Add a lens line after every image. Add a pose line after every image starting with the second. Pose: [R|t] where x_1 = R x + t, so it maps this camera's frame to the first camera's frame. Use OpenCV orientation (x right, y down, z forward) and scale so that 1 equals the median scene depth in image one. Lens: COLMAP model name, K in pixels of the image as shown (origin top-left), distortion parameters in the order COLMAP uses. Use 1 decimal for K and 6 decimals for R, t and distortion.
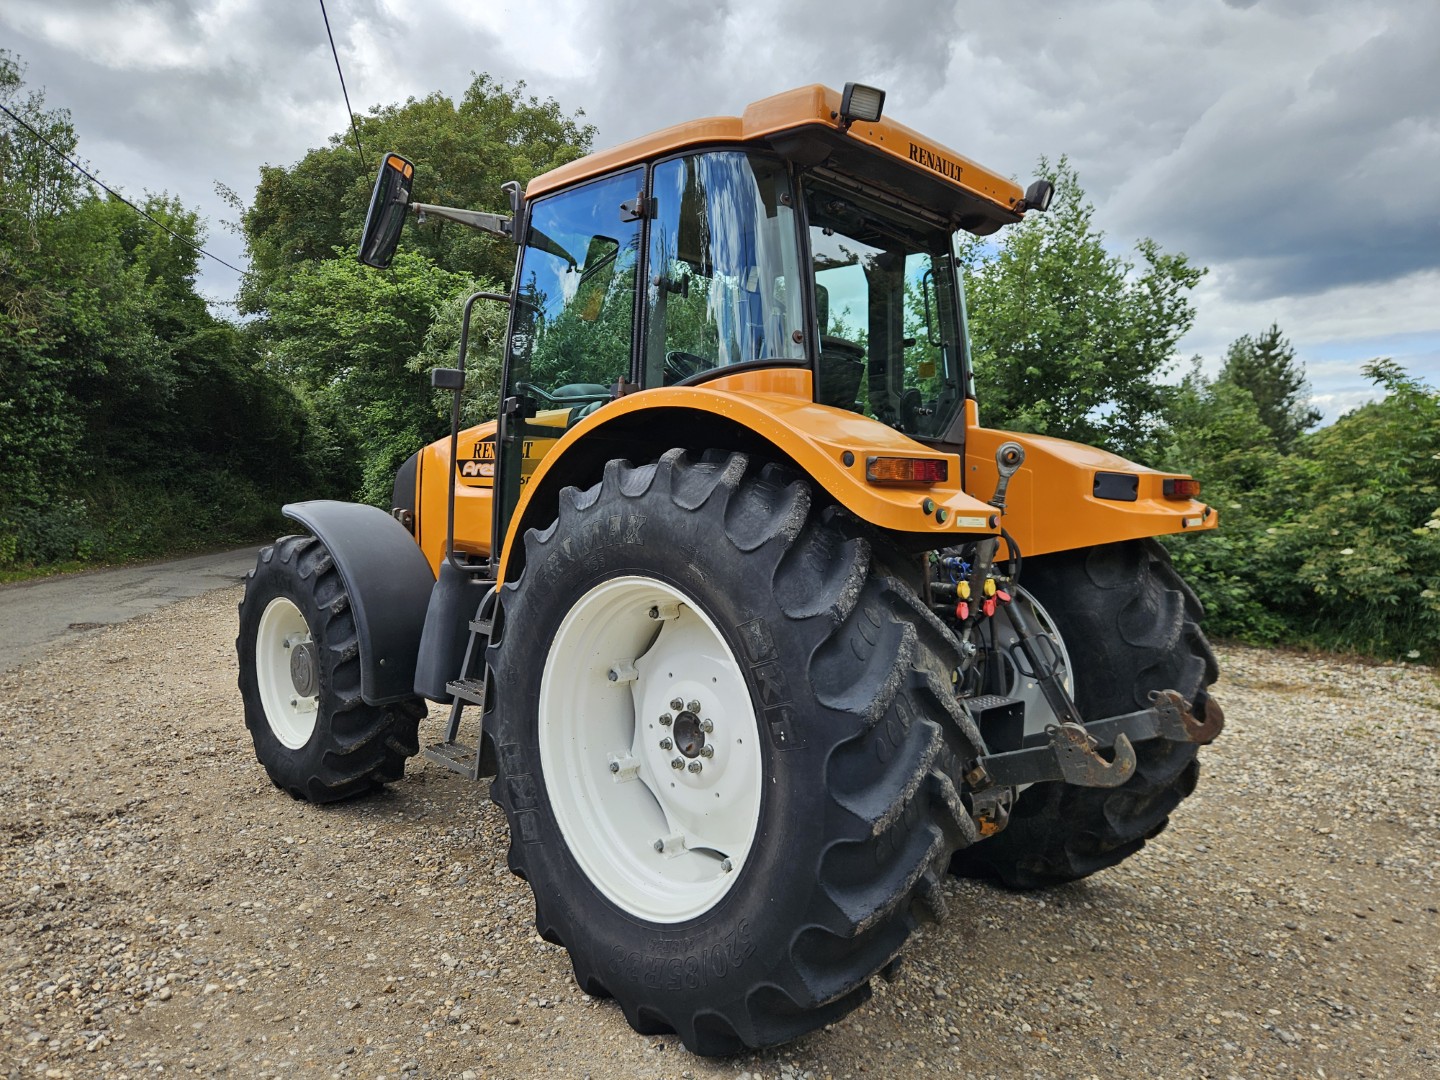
lens RADIAL K [[985.9, 0, 721.4], [0, 985.9, 528.0], [0, 0, 1]] dist [0.047551, -0.019189]
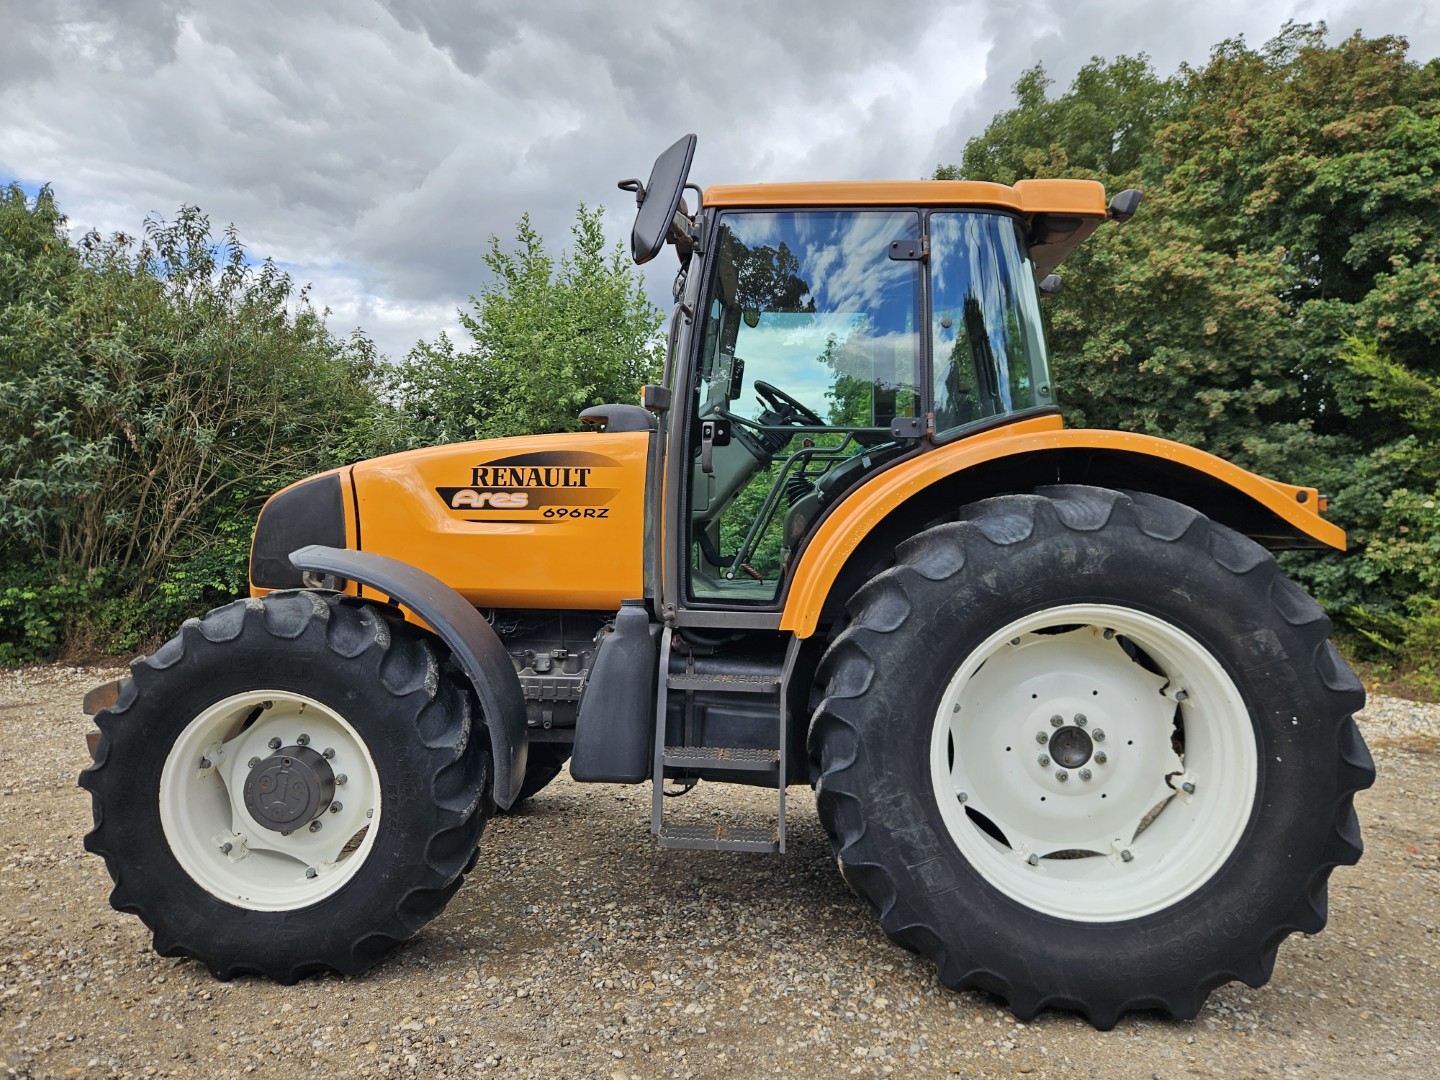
lens RADIAL K [[985.9, 0, 713.4], [0, 985.9, 525.5], [0, 0, 1]] dist [0.047551, -0.019189]
pose [[0.747864, -0.022994, 0.663454, -0.638795], [0.037050, 0.999288, -0.007131, -0.025165], [-0.662817, 0.029914, 0.748183, 0.265872]]
